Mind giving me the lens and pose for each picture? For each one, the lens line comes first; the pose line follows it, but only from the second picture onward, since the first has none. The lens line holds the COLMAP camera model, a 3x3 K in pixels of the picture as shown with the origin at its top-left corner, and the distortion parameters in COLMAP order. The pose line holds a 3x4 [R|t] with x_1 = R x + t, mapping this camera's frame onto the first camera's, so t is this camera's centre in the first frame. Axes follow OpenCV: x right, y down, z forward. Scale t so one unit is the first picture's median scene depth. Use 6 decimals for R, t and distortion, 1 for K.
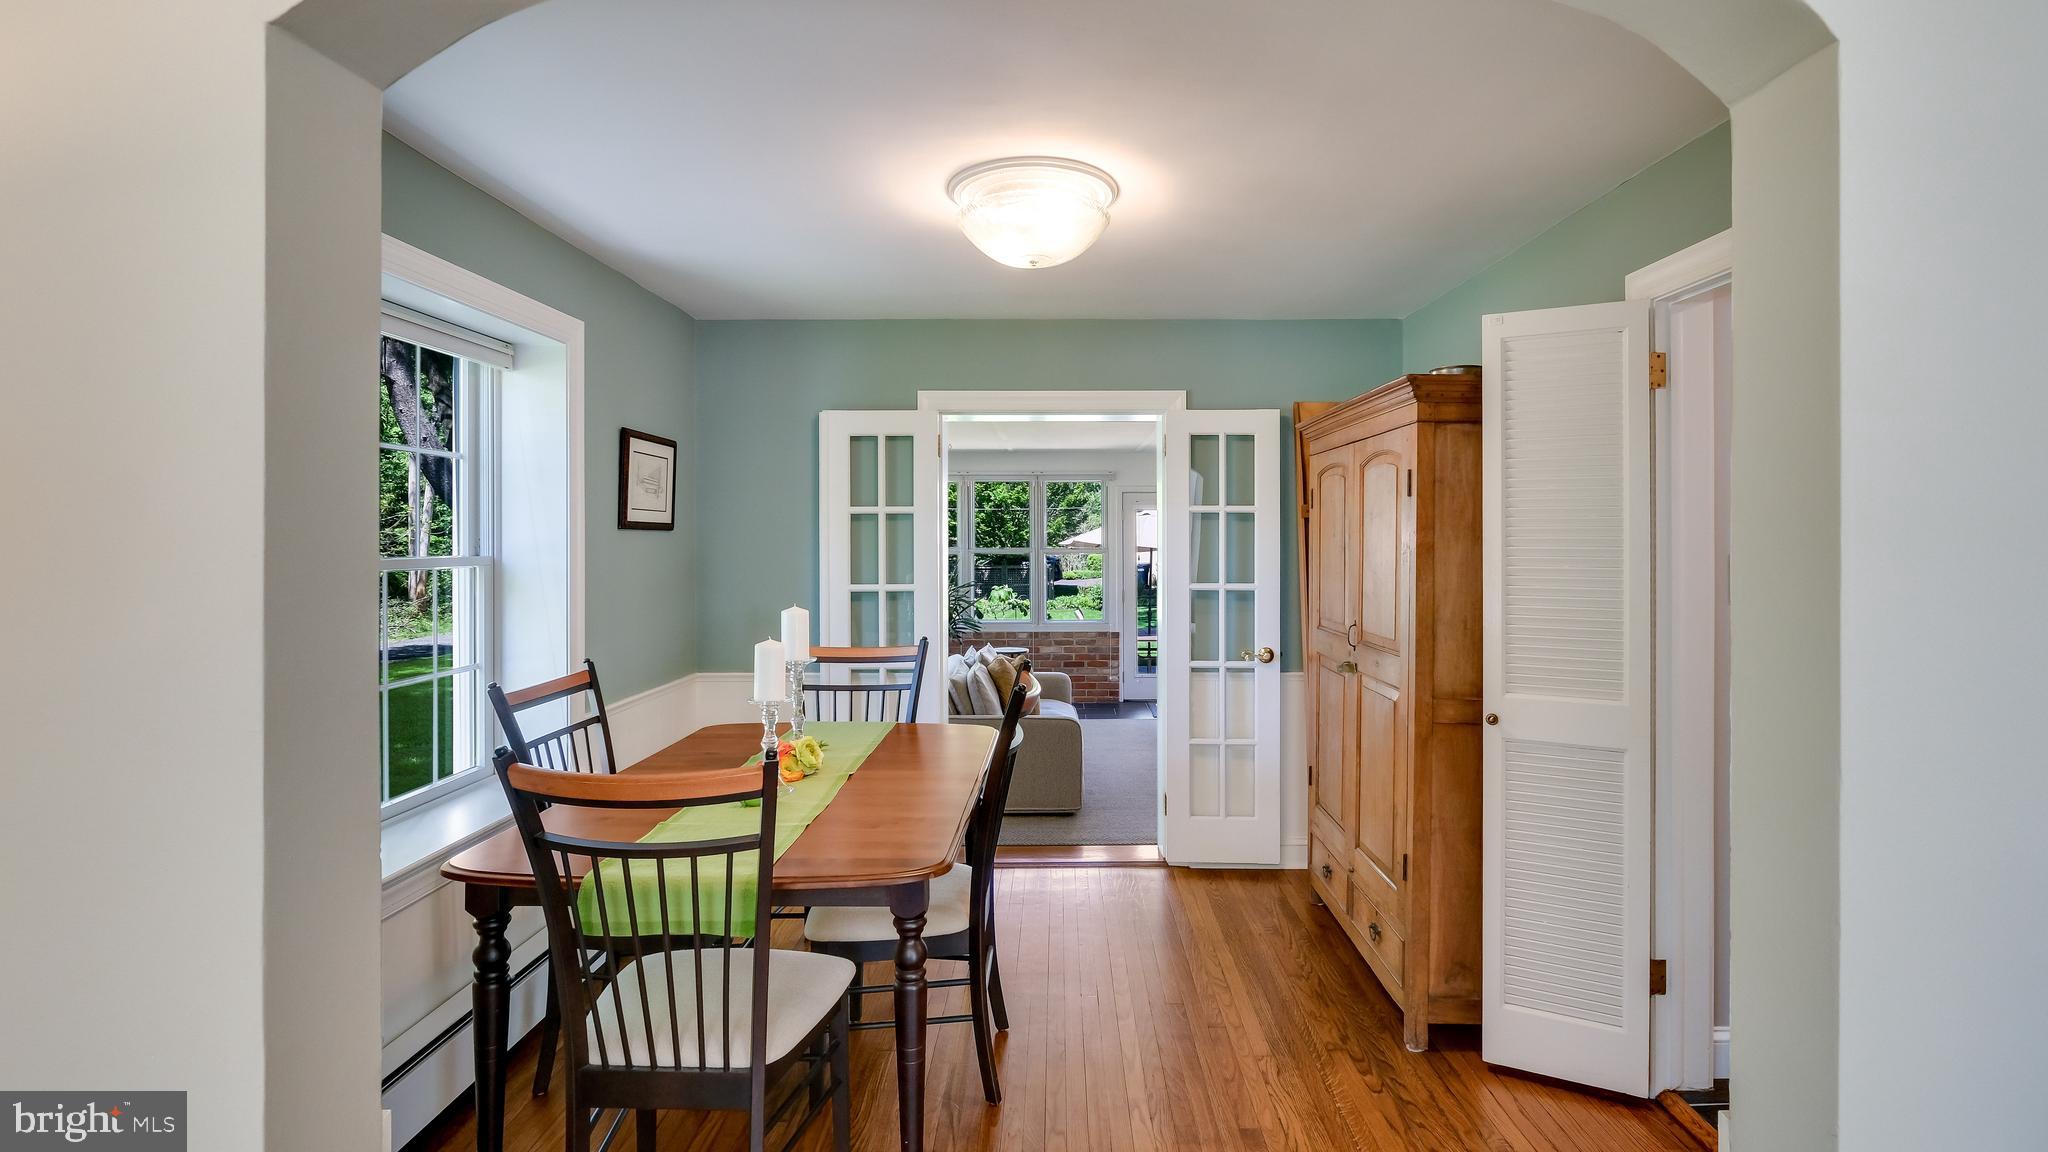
lens RADIAL K [[931.7, 0, 1058.9], [0, 931.7, 535.4], [0, 0, 1]] dist [-0.003877, -0.000562]
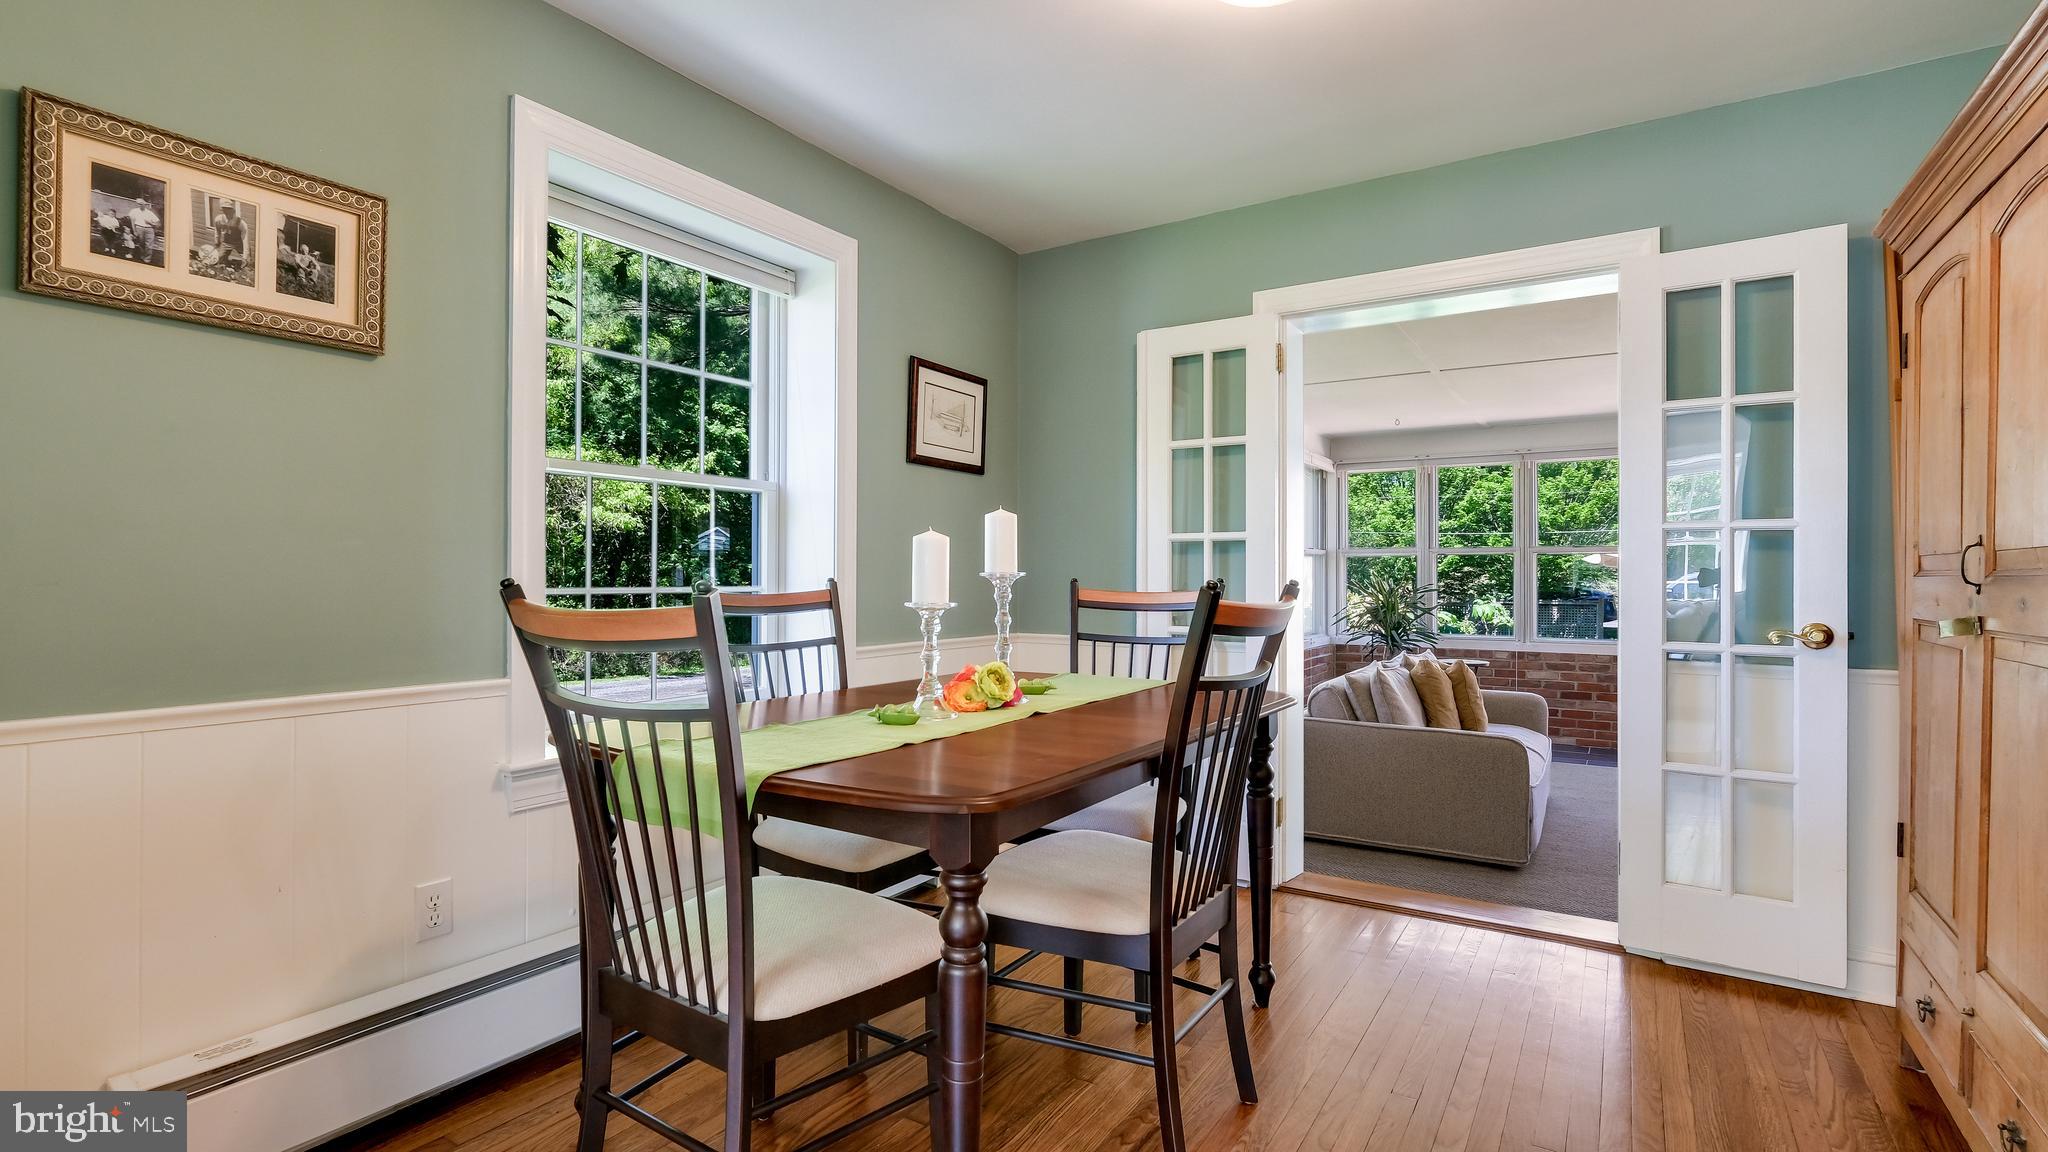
lens RADIAL K [[953.3, 0, 988.7], [0, 953.3, 565.7], [0, 0, 1]] dist [-0.003482, -0.000697]
pose [[0.834271, -0.000215, -0.551355, 0.137562], [-0.001356, 0.999996, -0.002442, 0.102410], [0.551354, 0.002785, 0.834267, 0.232708]]
